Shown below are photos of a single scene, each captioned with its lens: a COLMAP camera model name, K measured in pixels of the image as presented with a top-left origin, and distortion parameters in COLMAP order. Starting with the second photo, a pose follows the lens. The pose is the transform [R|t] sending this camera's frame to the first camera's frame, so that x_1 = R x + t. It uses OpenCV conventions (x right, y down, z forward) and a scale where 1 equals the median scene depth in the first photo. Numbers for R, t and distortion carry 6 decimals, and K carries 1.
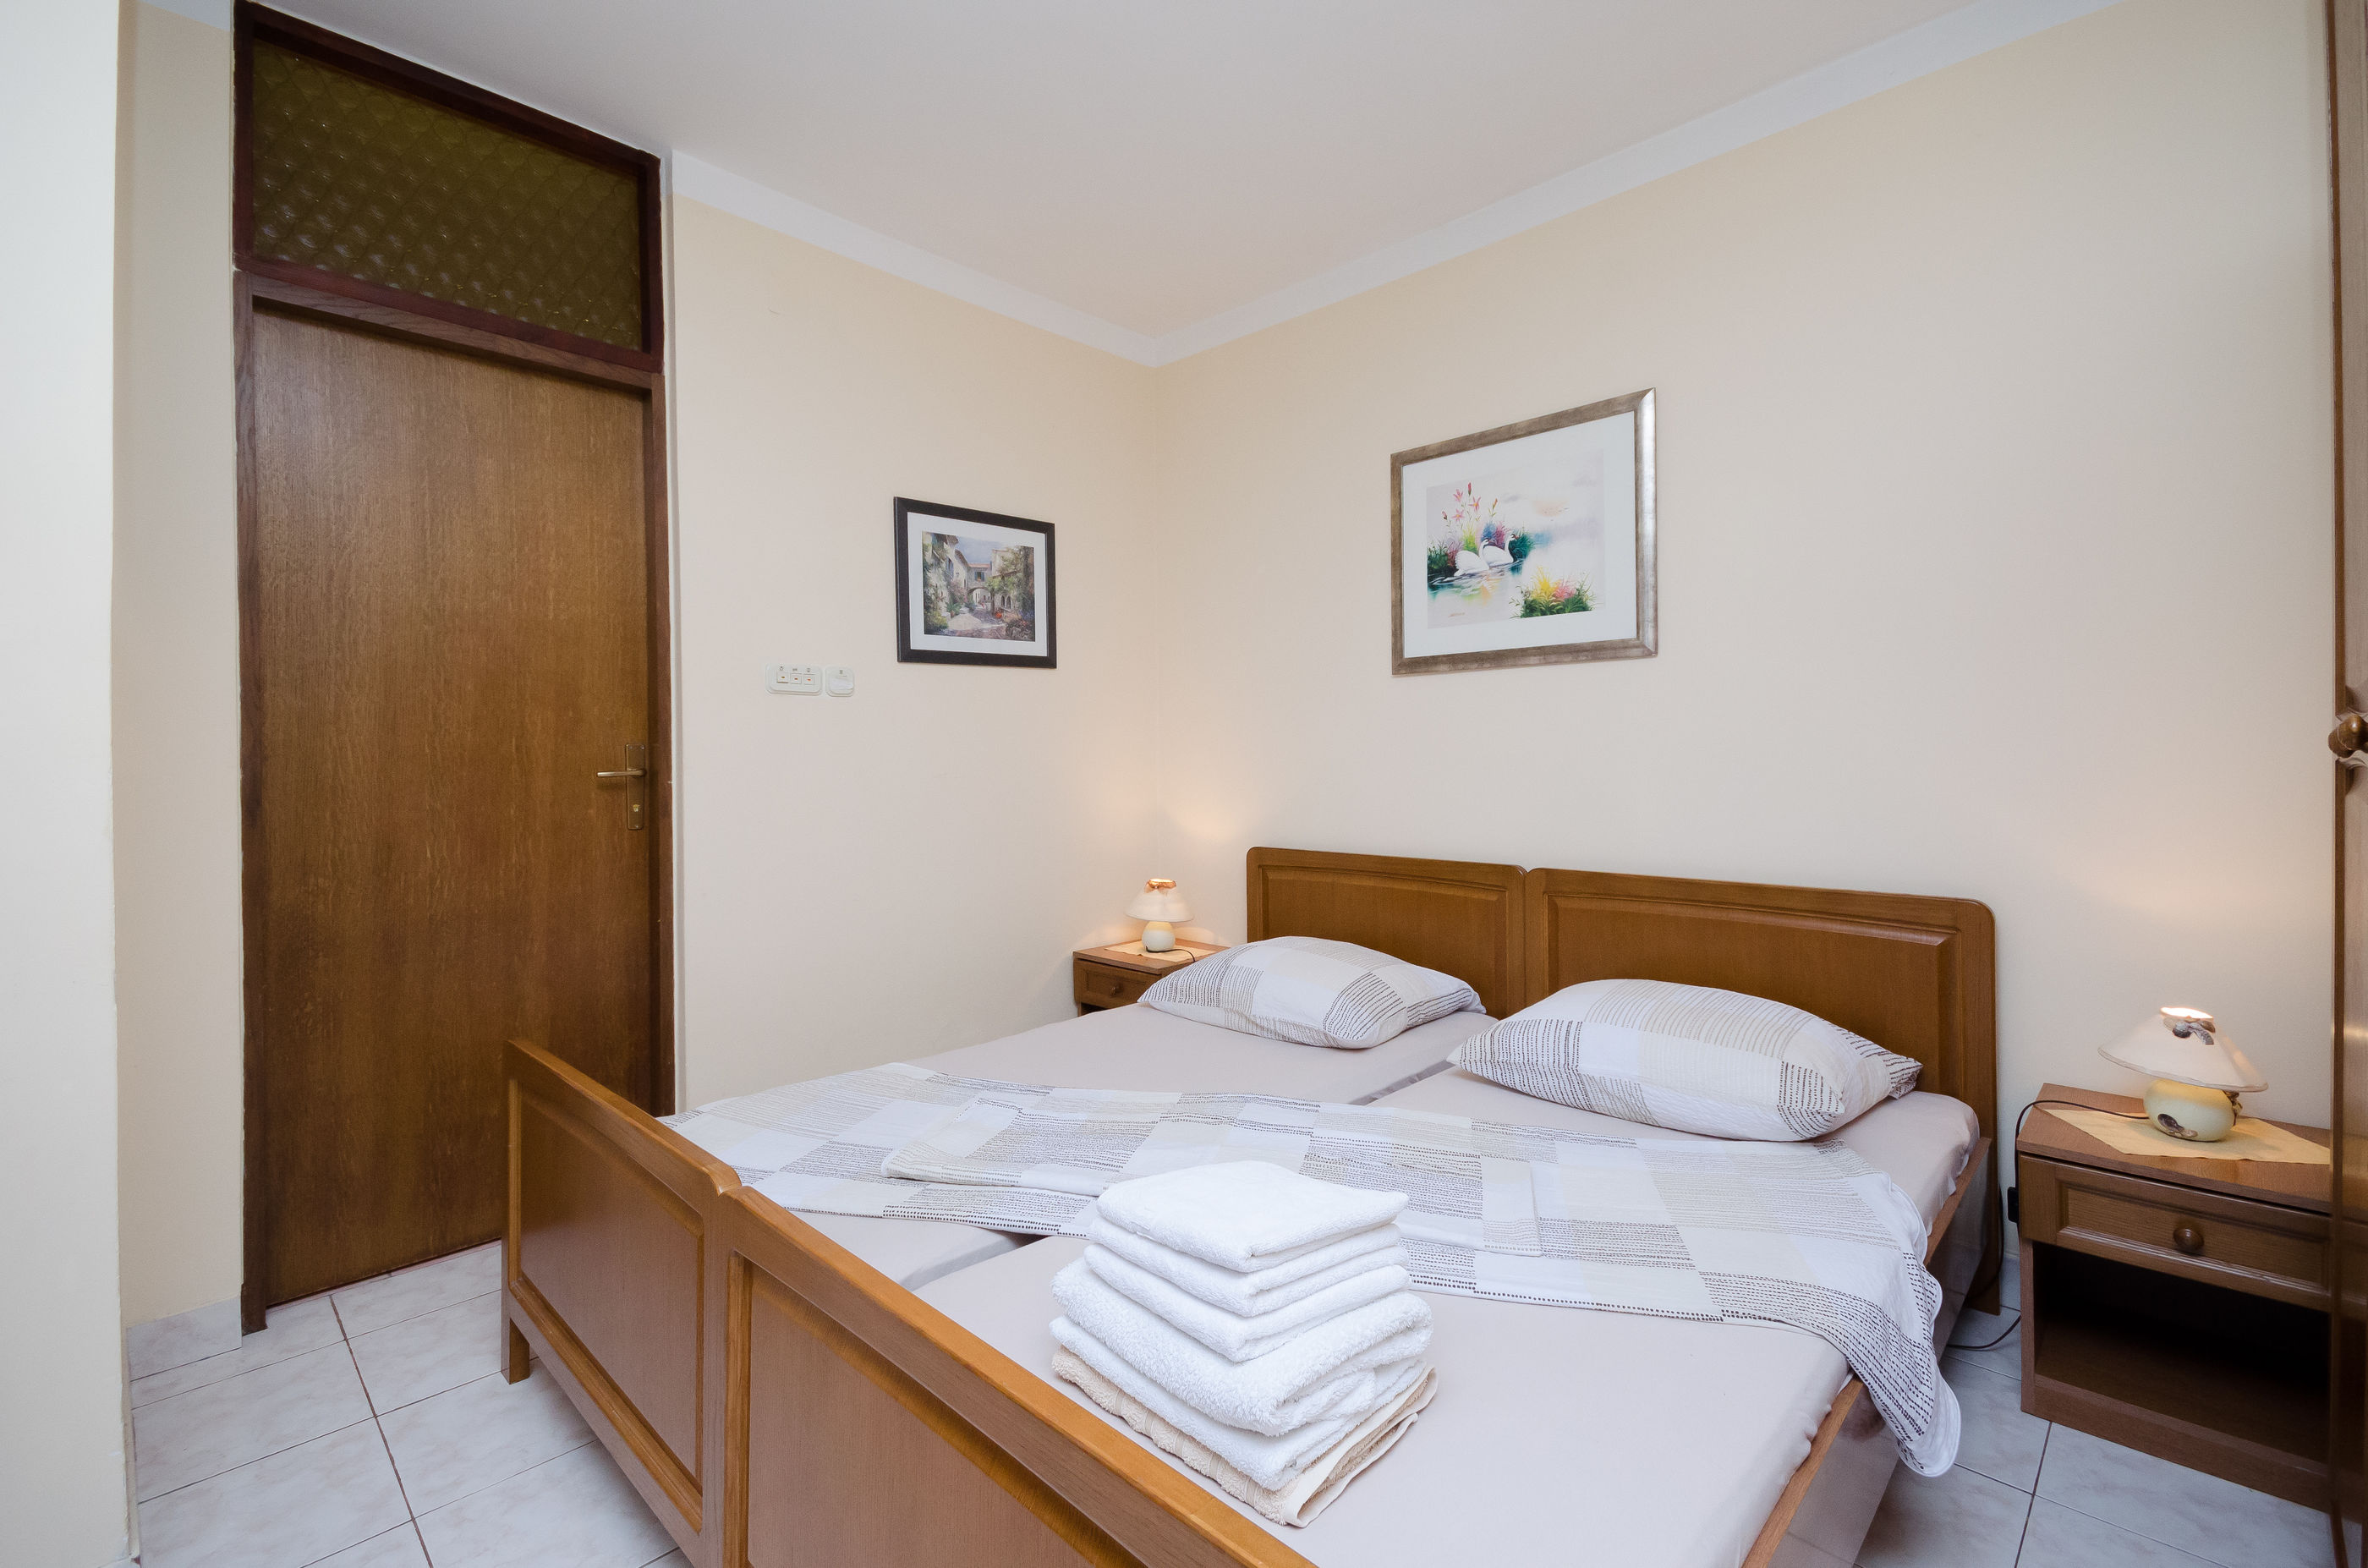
lens RADIAL K [[1037.2, 0, 1184.2], [0, 1037.2, 753.8], [0, 0, 1]] dist [0.038505, -0.016018]
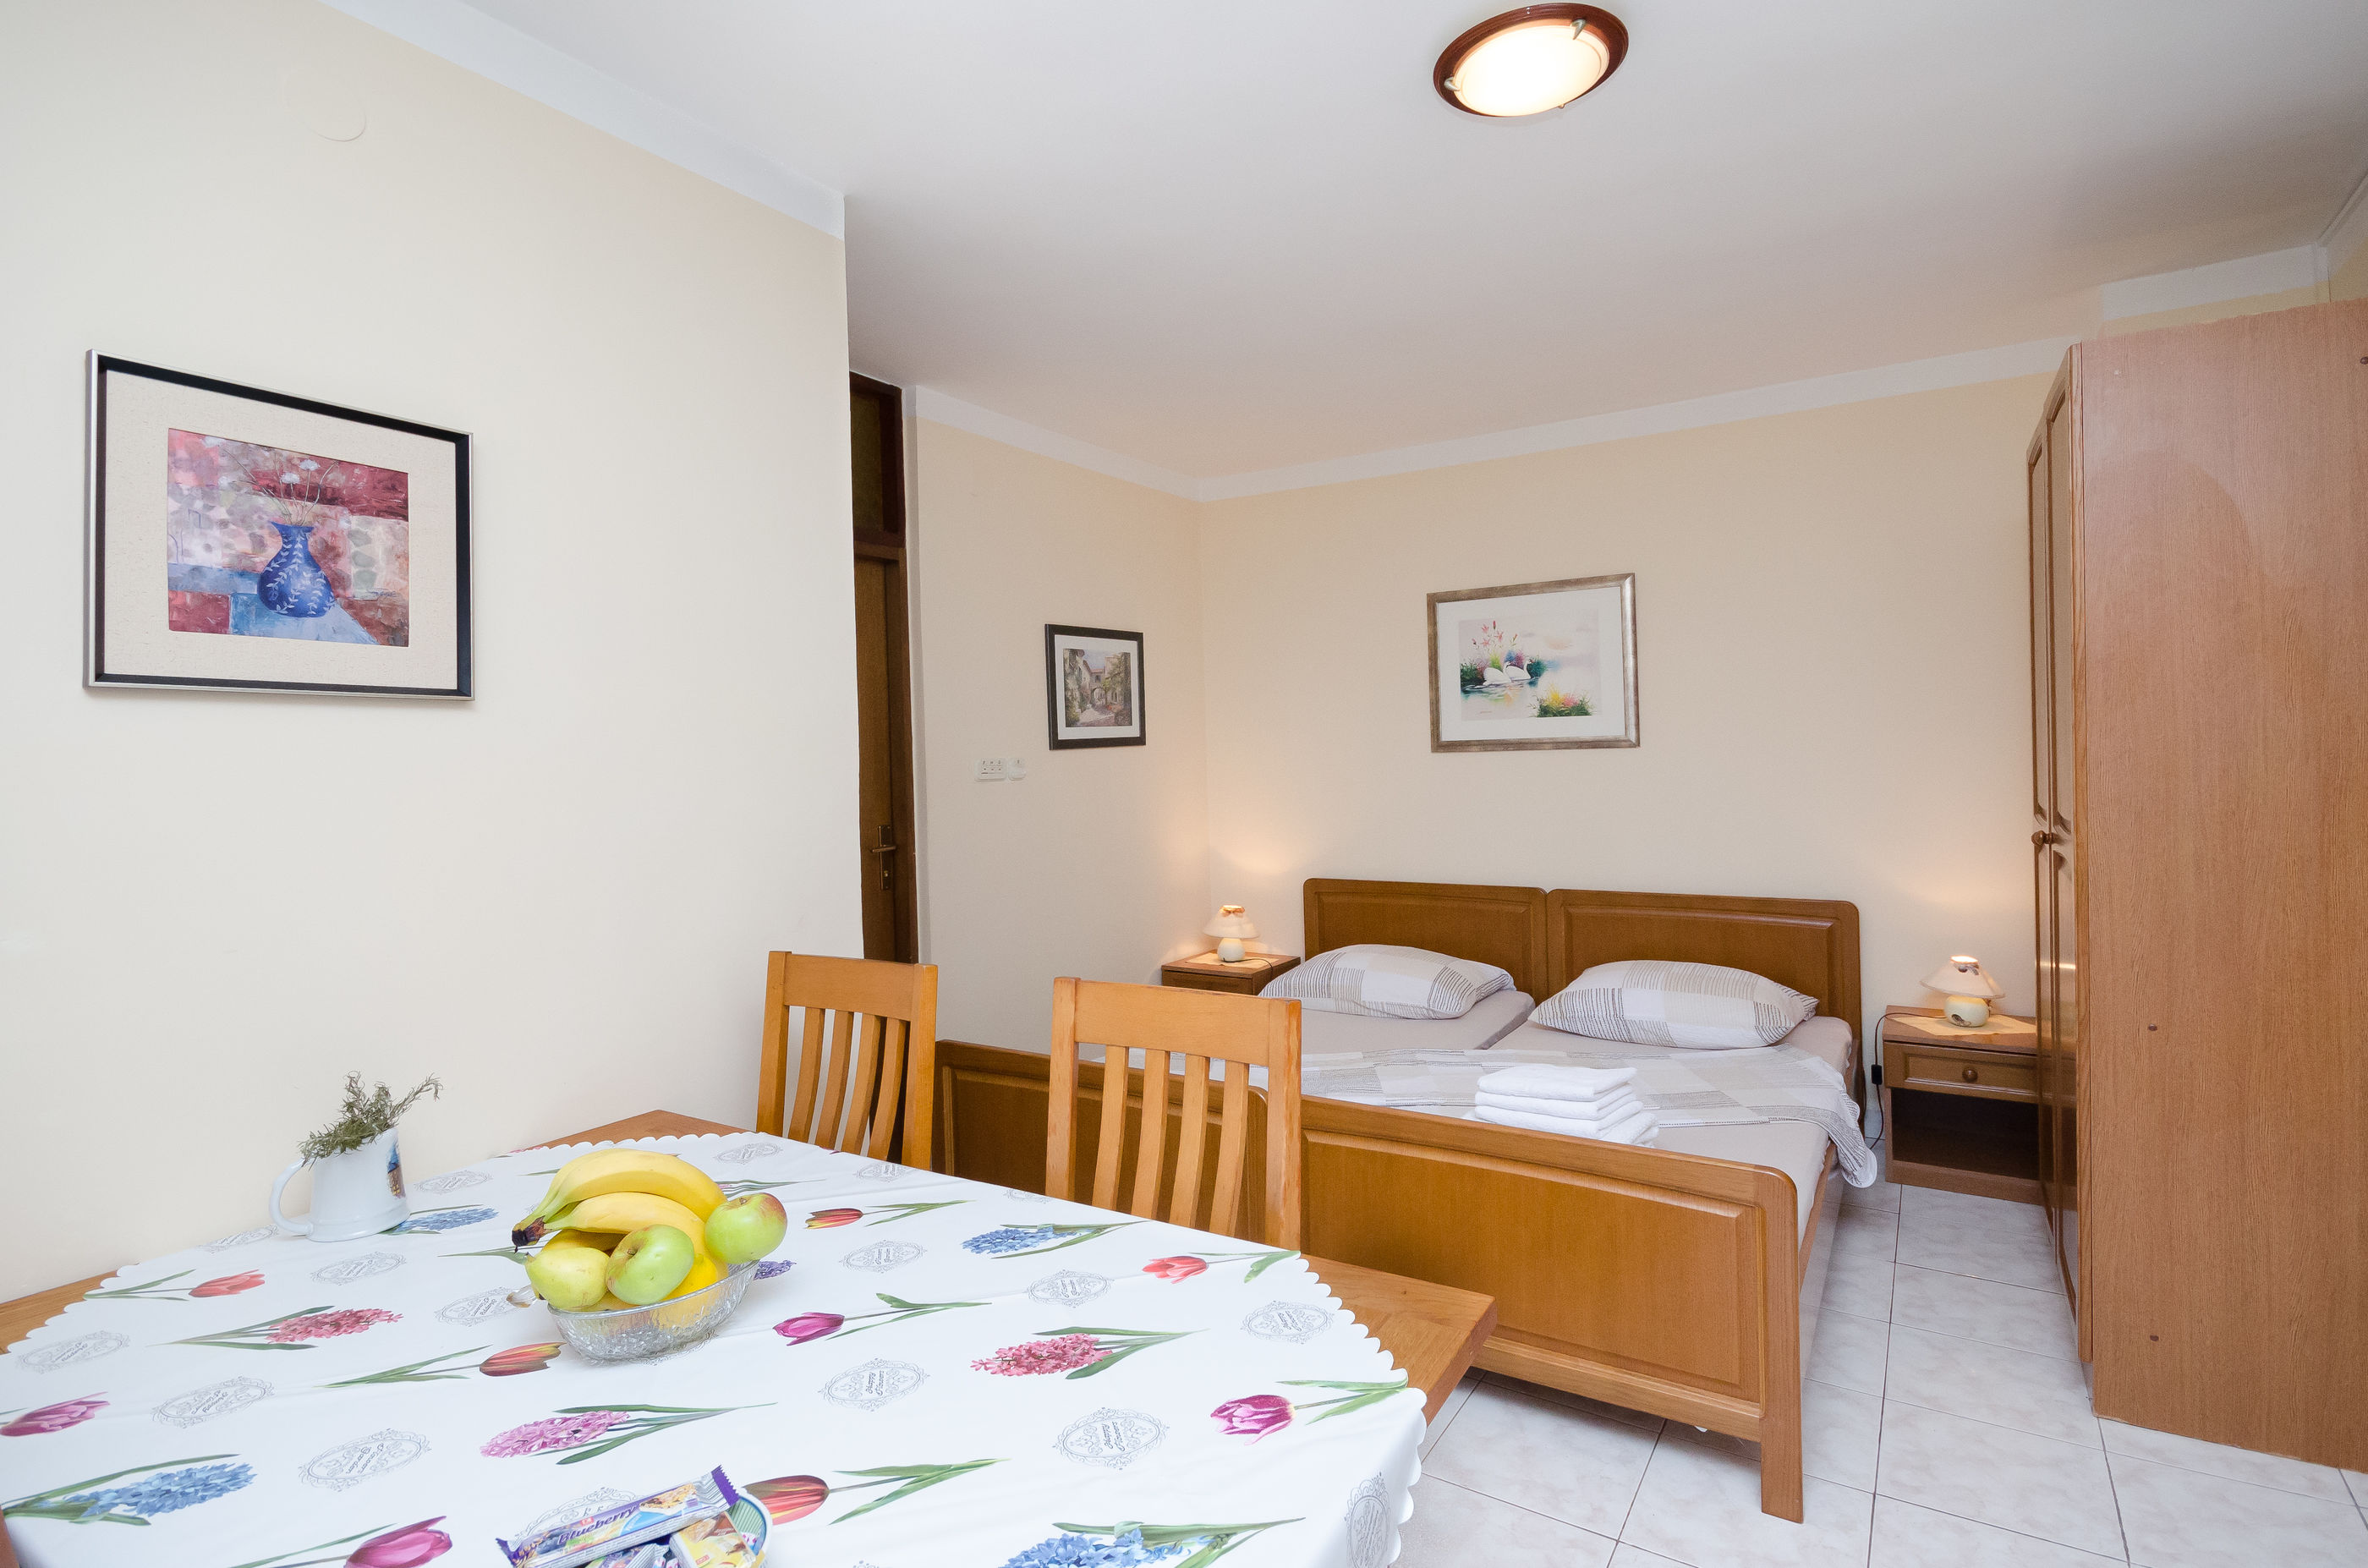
lens RADIAL K [[1186.5, 0, 988.0], [0, 1186.5, 763.5], [0, 0, 1]] dist [0.002587, -0.000222]
pose [[0.993575, -0.035531, 0.107455, -0.609266], [0.033319, 0.999196, 0.022307, -0.127399], [-0.108161, -0.018583, 0.993960, -0.553704]]
